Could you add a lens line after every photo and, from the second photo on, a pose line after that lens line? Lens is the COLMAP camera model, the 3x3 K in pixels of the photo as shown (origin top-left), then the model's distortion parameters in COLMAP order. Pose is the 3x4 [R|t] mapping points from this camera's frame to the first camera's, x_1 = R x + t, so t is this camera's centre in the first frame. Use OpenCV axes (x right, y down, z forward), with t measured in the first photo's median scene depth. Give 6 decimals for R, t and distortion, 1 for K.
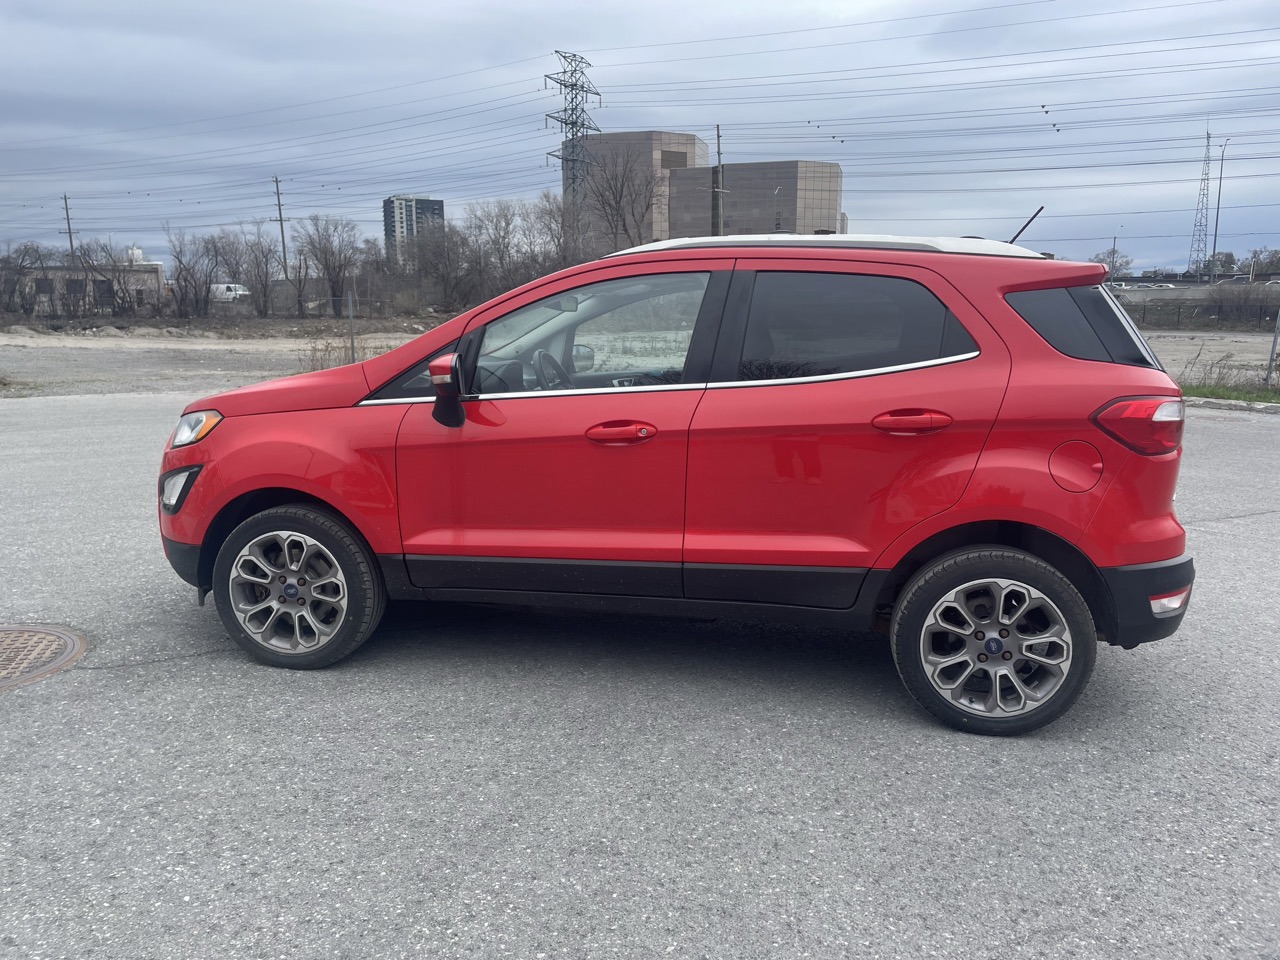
lens RADIAL K [[973.8, 0, 627.8], [0, 973.8, 475.4], [0, 0, 1]] dist [0.099853, -0.124308]
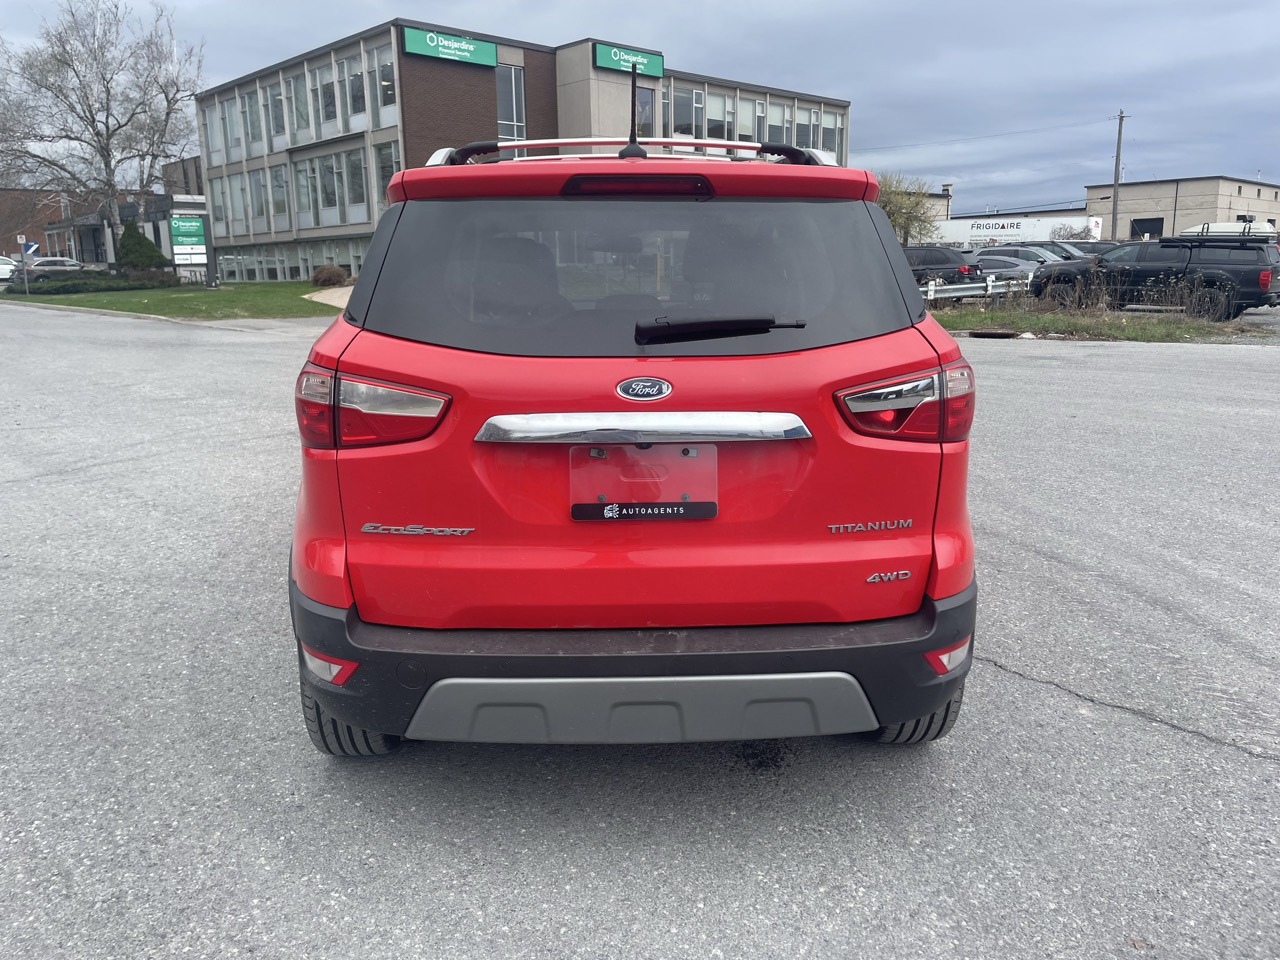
lens RADIAL K [[973.8, 0, 627.8], [0, 973.8, 475.4], [0, 0, 1]] dist [0.099853, -0.124308]
pose [[0.212659, 0.197888, -0.956879, 1.206037], [-0.149189, 0.974372, 0.168349, -0.146393], [0.965670, 0.106955, 0.236732, 1.017579]]
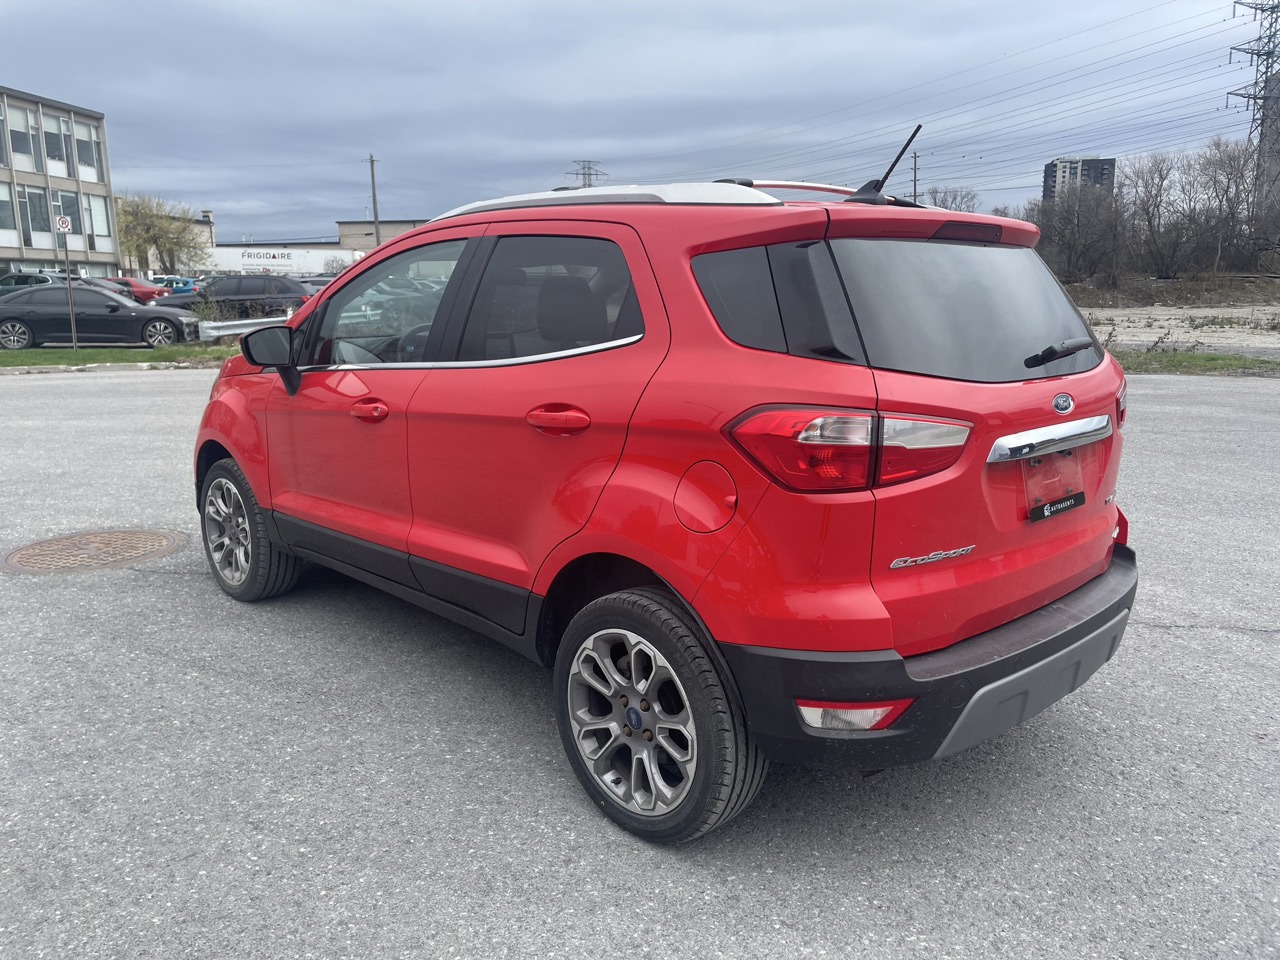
lens RADIAL K [[973.8, 0, 627.8], [0, 973.8, 475.4], [0, 0, 1]] dist [0.099853, -0.124308]
pose [[0.806931, 0.101849, -0.581798, 0.784603], [-0.087260, 0.994768, 0.053117, -0.054878], [0.584164, 0.007906, 0.811597, 0.373976]]
